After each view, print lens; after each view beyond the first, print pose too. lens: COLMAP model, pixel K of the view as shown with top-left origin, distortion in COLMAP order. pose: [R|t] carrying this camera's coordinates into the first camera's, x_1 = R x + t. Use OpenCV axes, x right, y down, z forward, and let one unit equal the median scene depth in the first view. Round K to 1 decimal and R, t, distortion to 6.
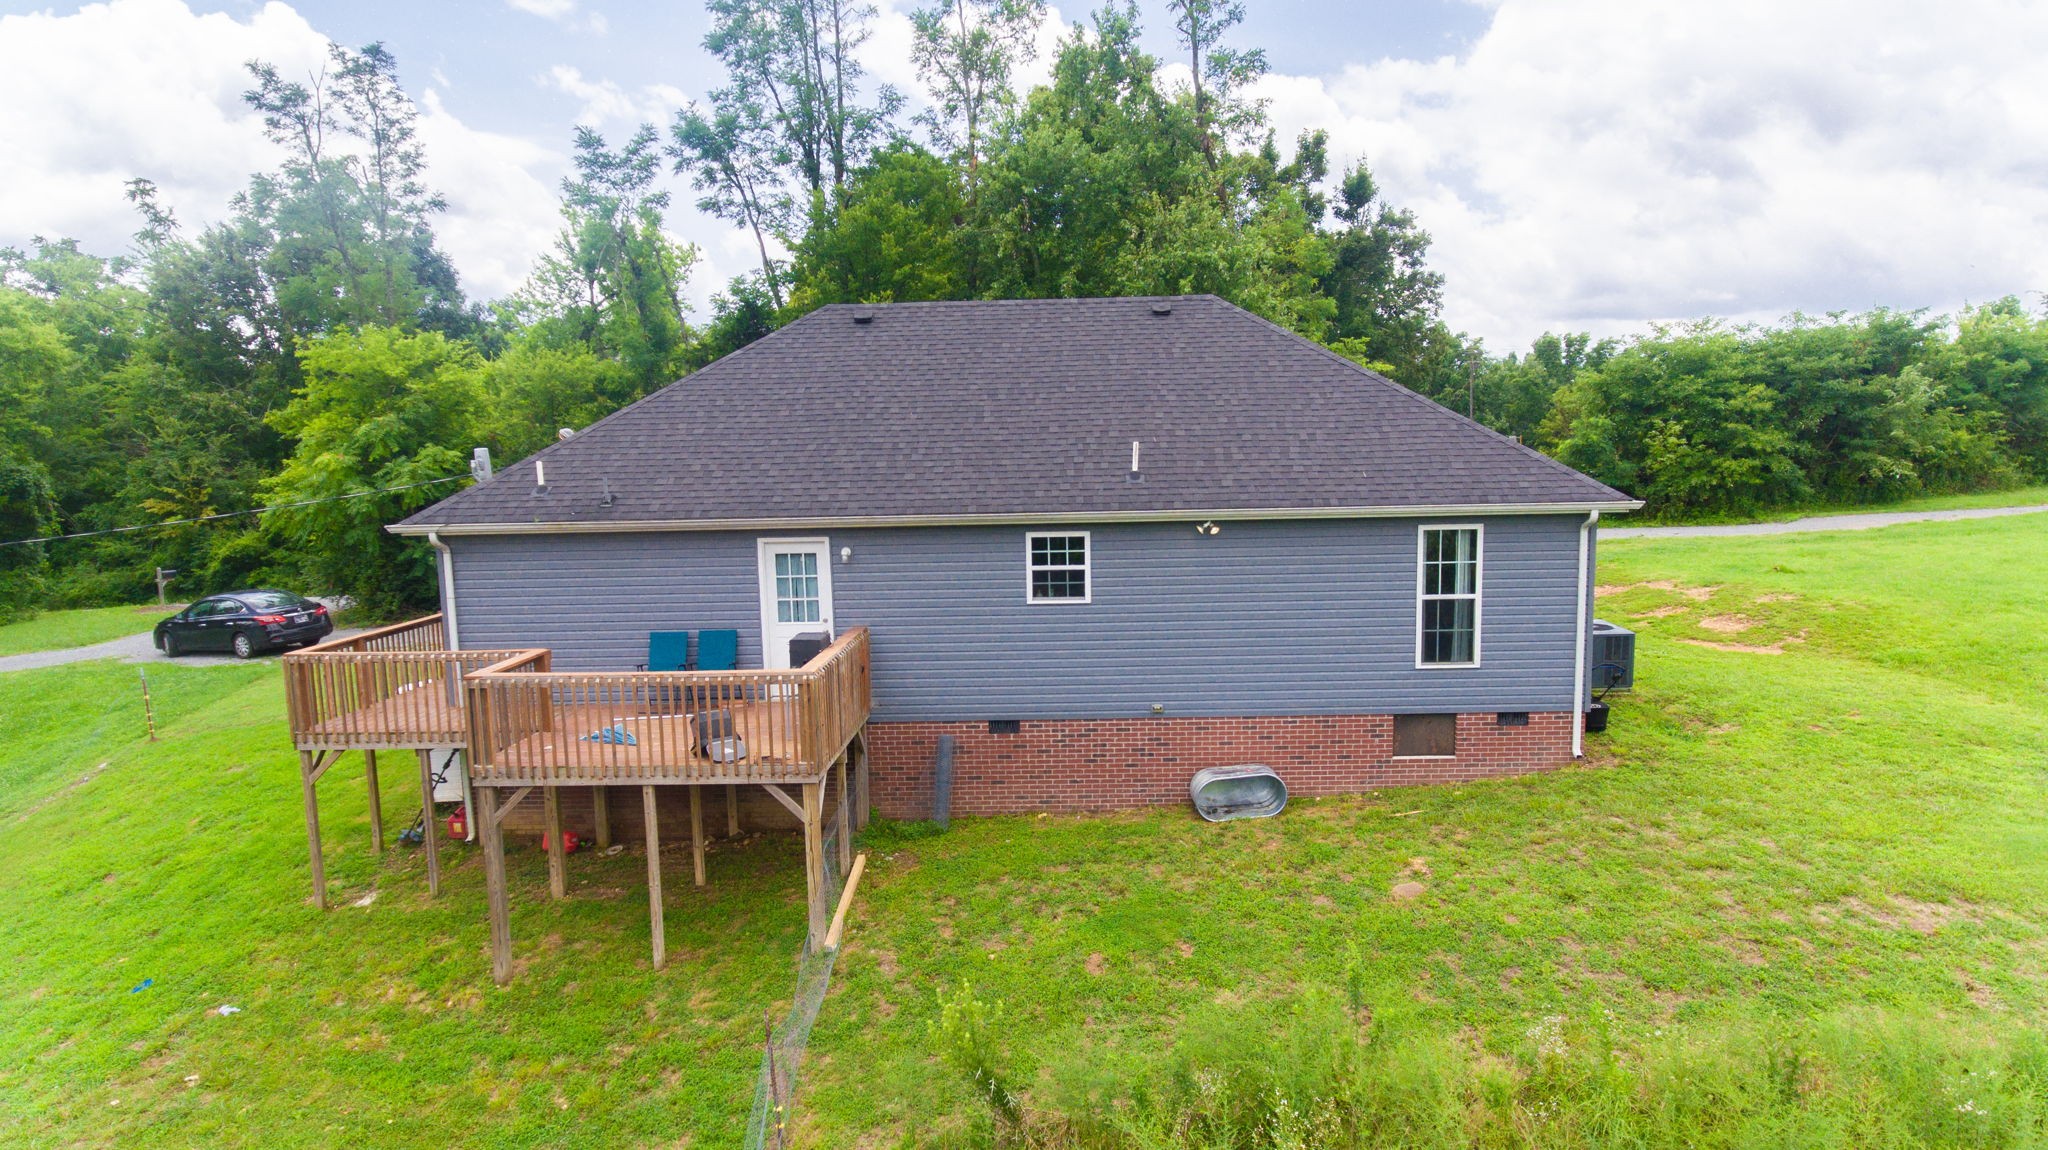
lens RADIAL K [[1262.7, 0, 1023.6], [0, 1262.7, 577.2], [0, 0, 1]] dist [0.003874, 0.000396]
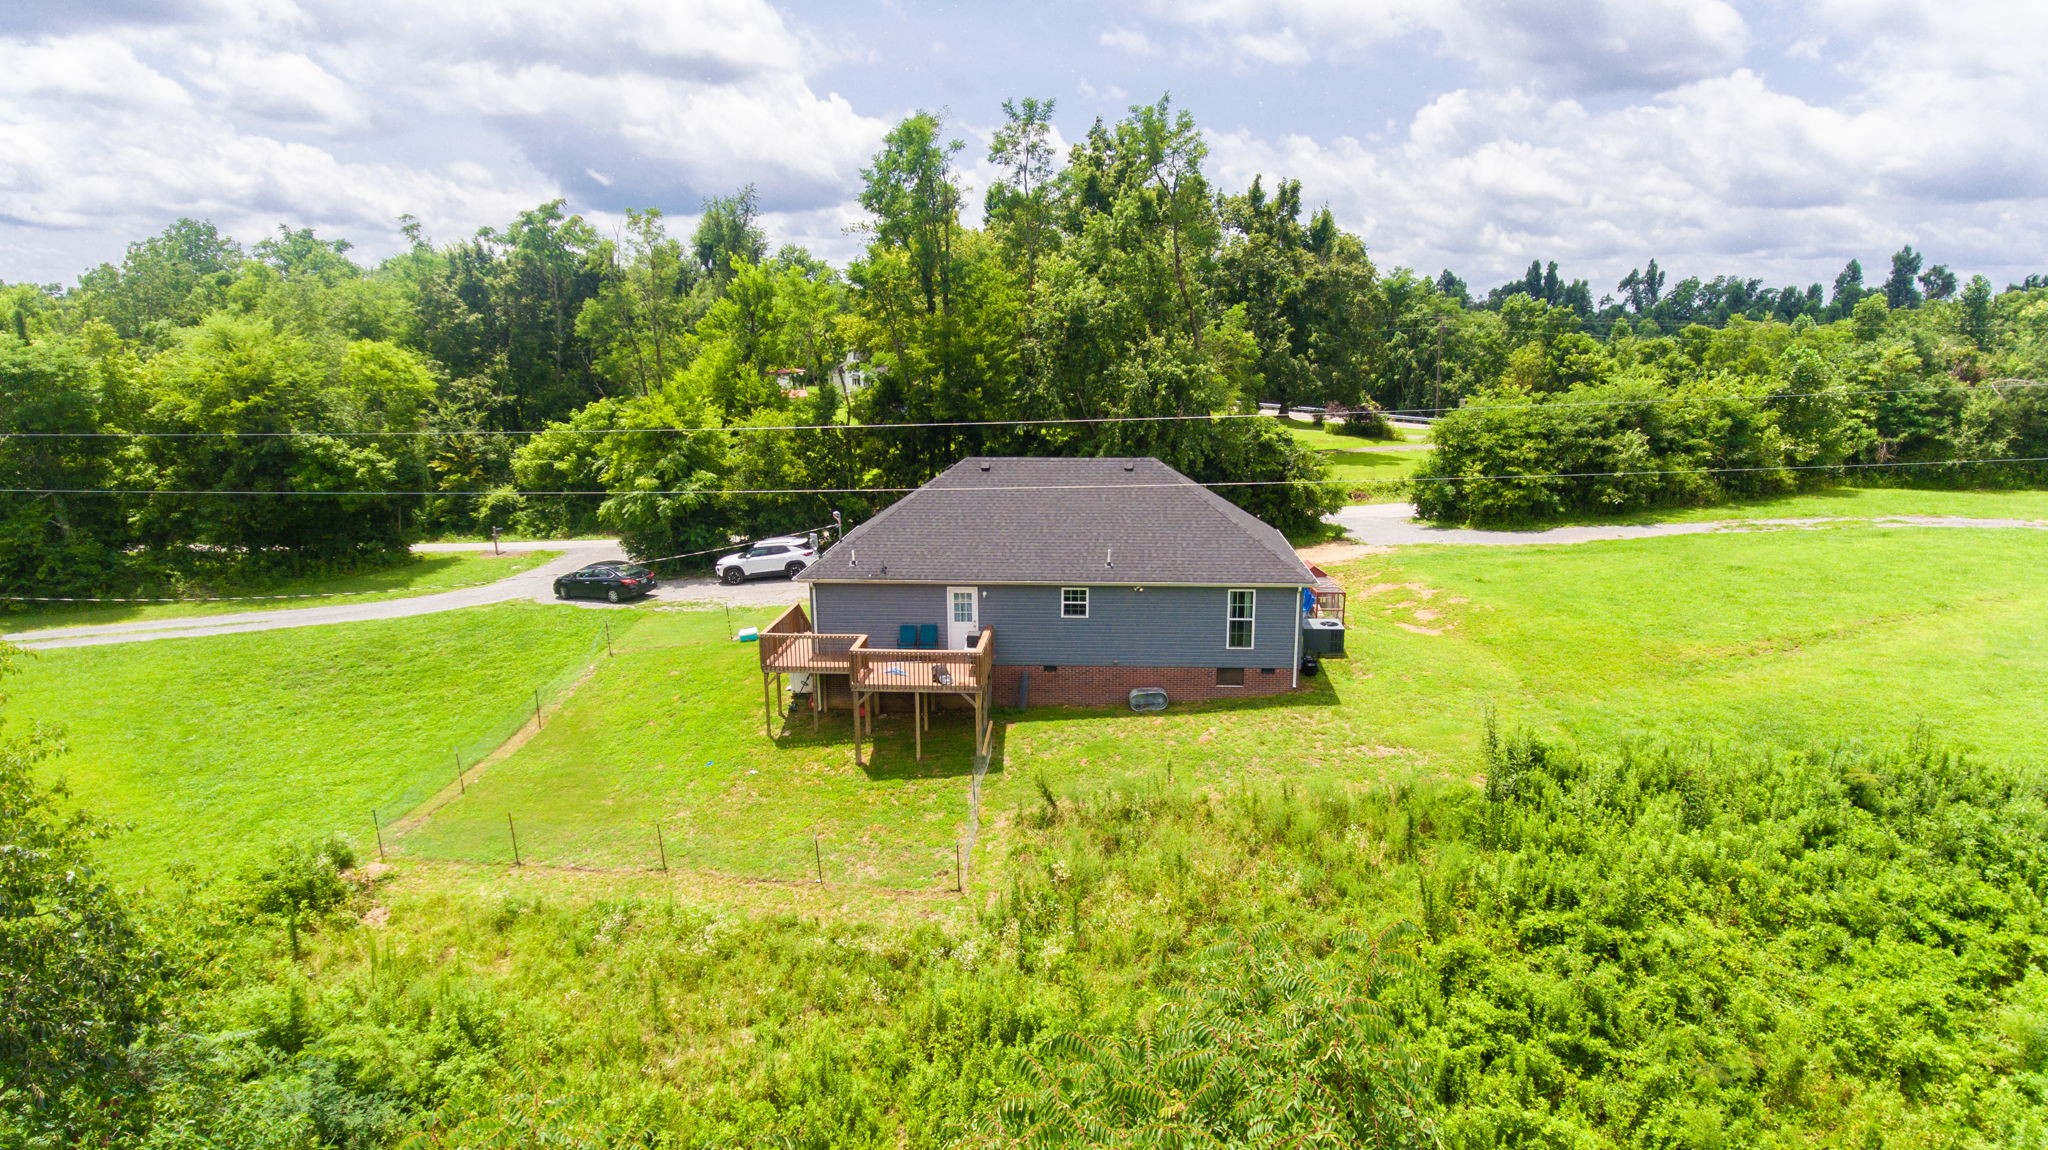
lens RADIAL K [[1262.7, 0, 1018.1], [0, 1262.7, 574.0], [0, 0, 1]] dist [0.003874, 0.000396]
pose [[0.999385, 0.022536, -0.026875, -0.016151], [-0.019956, 0.995496, 0.092680, -0.268751], [0.028843, -0.092086, 0.995333, -1.297102]]
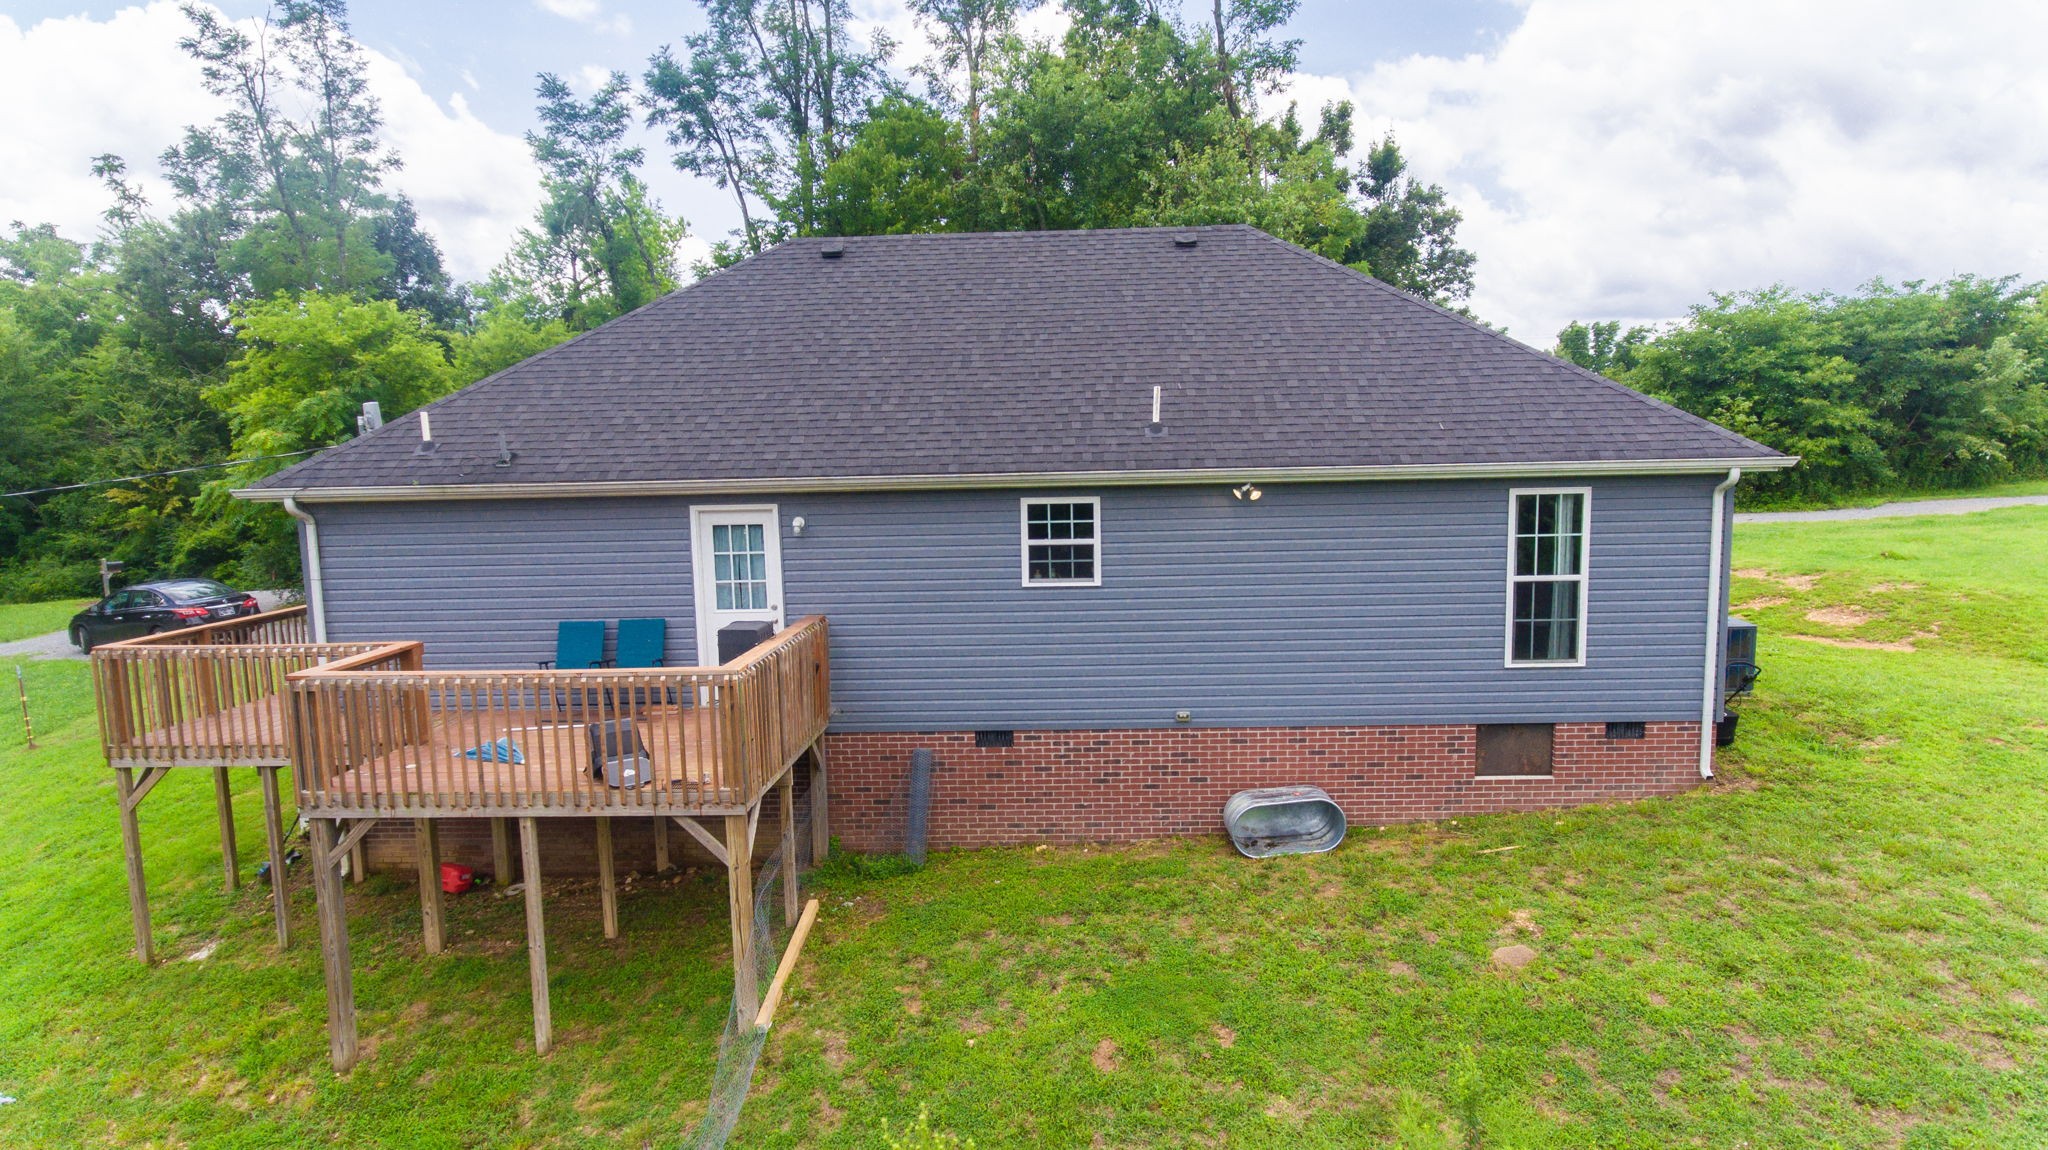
lens RADIAL K [[1262.7, 0, 1027.0], [0, 1262.7, 582.8], [0, 0, 1]] dist [0.003874, 0.000396]
pose [[0.999974, 0.000713, -0.007185, 0.011388], [-0.000679, 0.999989, 0.004710, 0.014282], [0.007188, -0.004705, 0.999963, 0.187352]]
